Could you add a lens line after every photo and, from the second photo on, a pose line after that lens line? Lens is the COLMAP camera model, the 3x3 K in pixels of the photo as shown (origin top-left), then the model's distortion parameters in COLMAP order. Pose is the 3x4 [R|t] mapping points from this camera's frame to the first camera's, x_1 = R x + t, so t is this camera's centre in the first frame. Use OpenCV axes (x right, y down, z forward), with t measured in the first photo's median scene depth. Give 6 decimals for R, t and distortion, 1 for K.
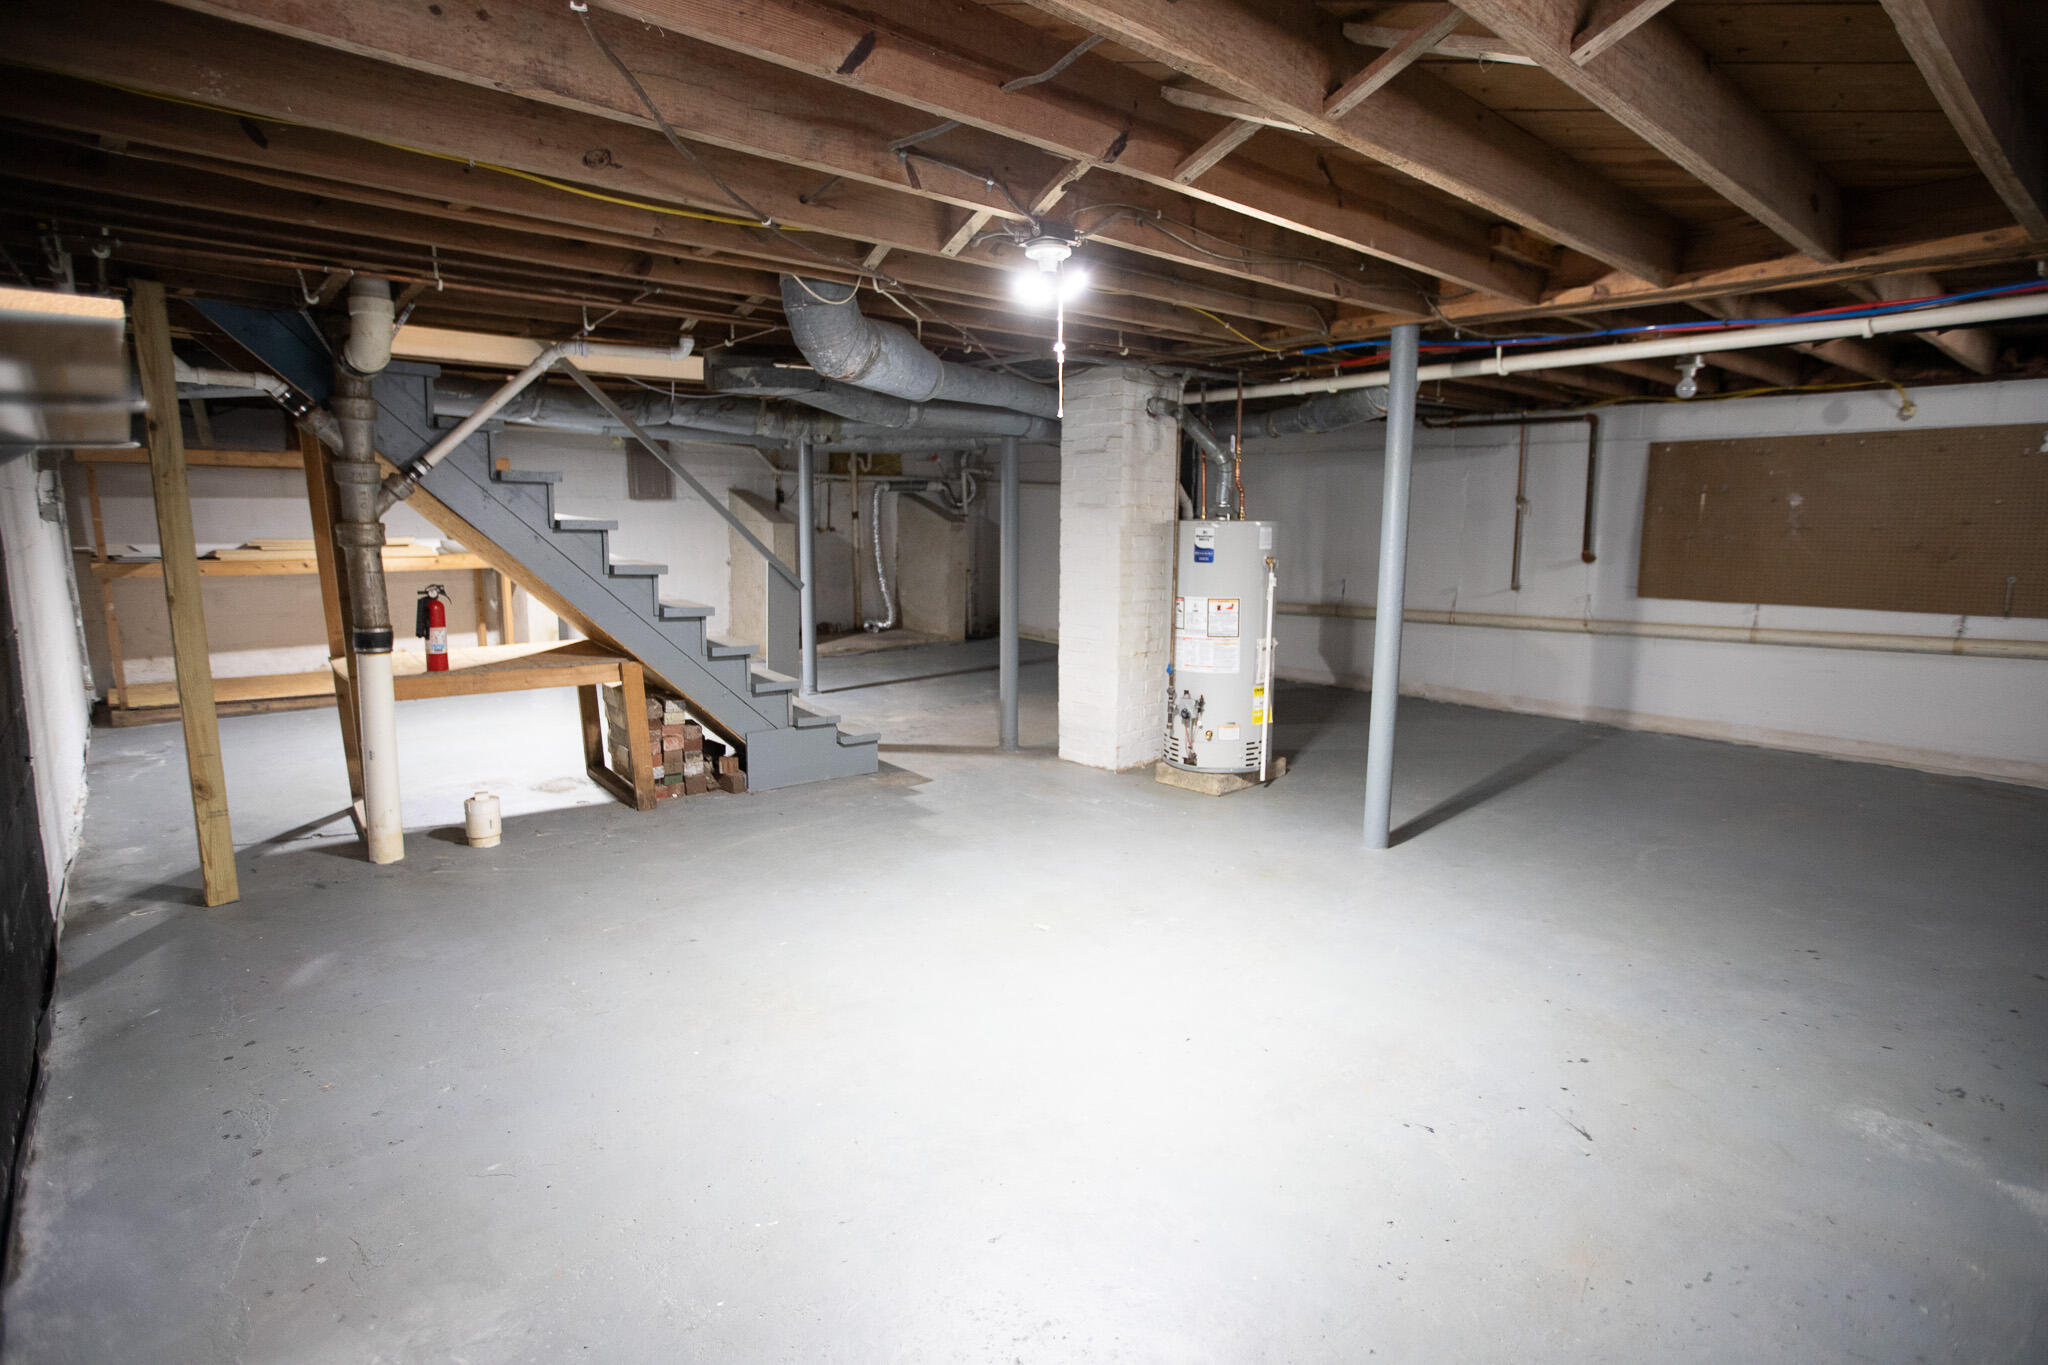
lens RADIAL K [[1022.7, 0, 1050.2], [0, 1022.7, 677.2], [0, 0, 1]] dist [-0.000779, -0.000063]
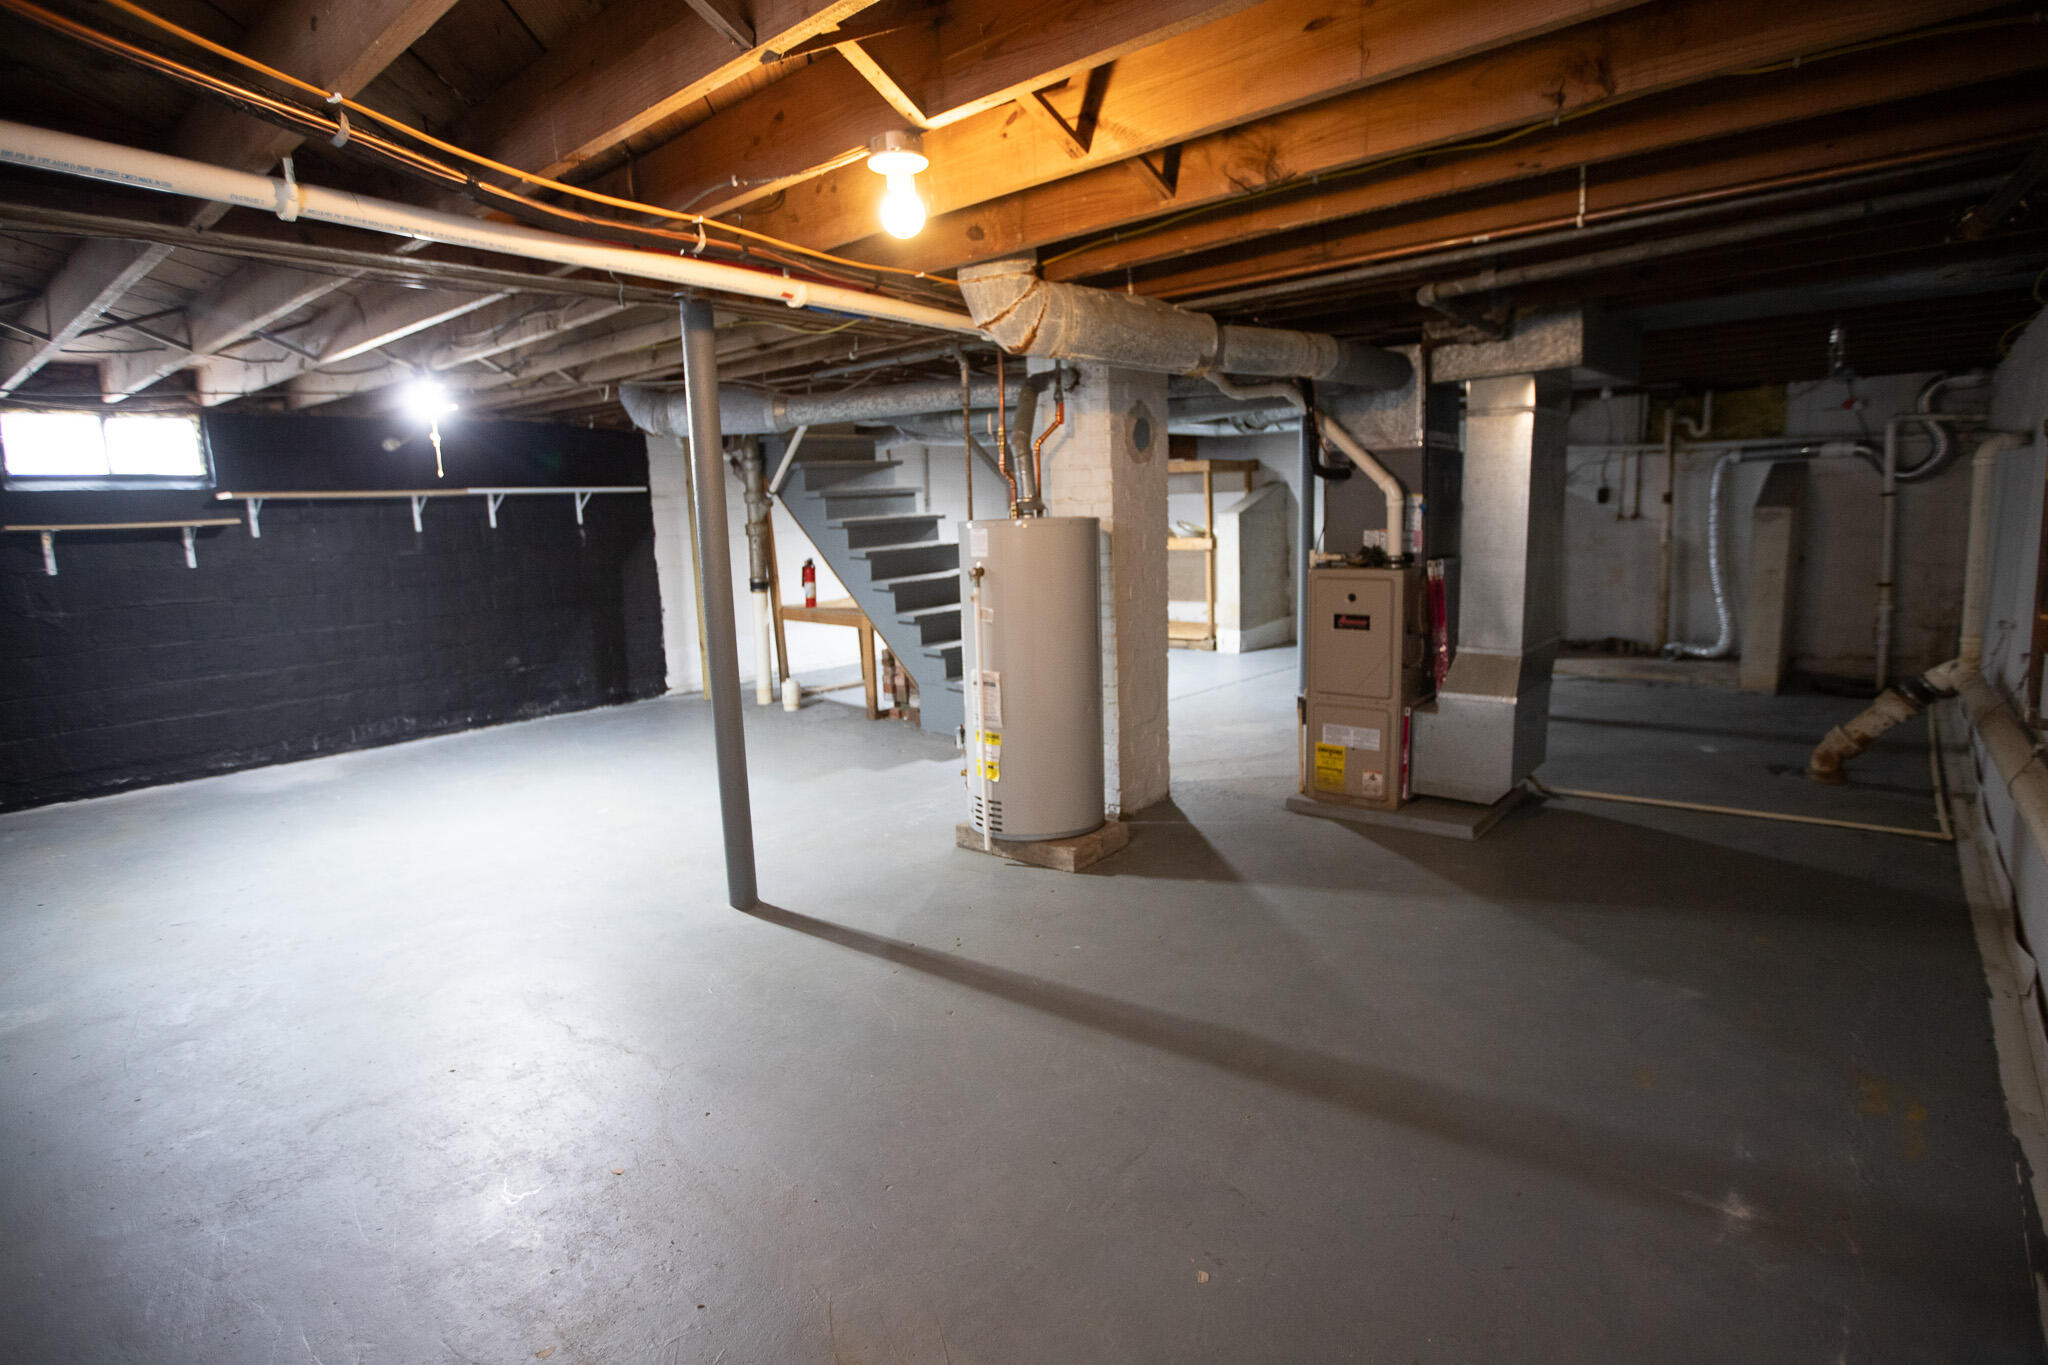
lens RADIAL K [[1022.7, 0, 1050.2], [0, 1022.7, 677.2], [0, 0, 1]] dist [-0.000779, -0.000063]
pose [[0.146620, 0.149005, -0.977906, 0.487707], [-0.132978, 0.982585, 0.129780, -0.068523], [0.980214, 0.111011, 0.163881, 0.459393]]
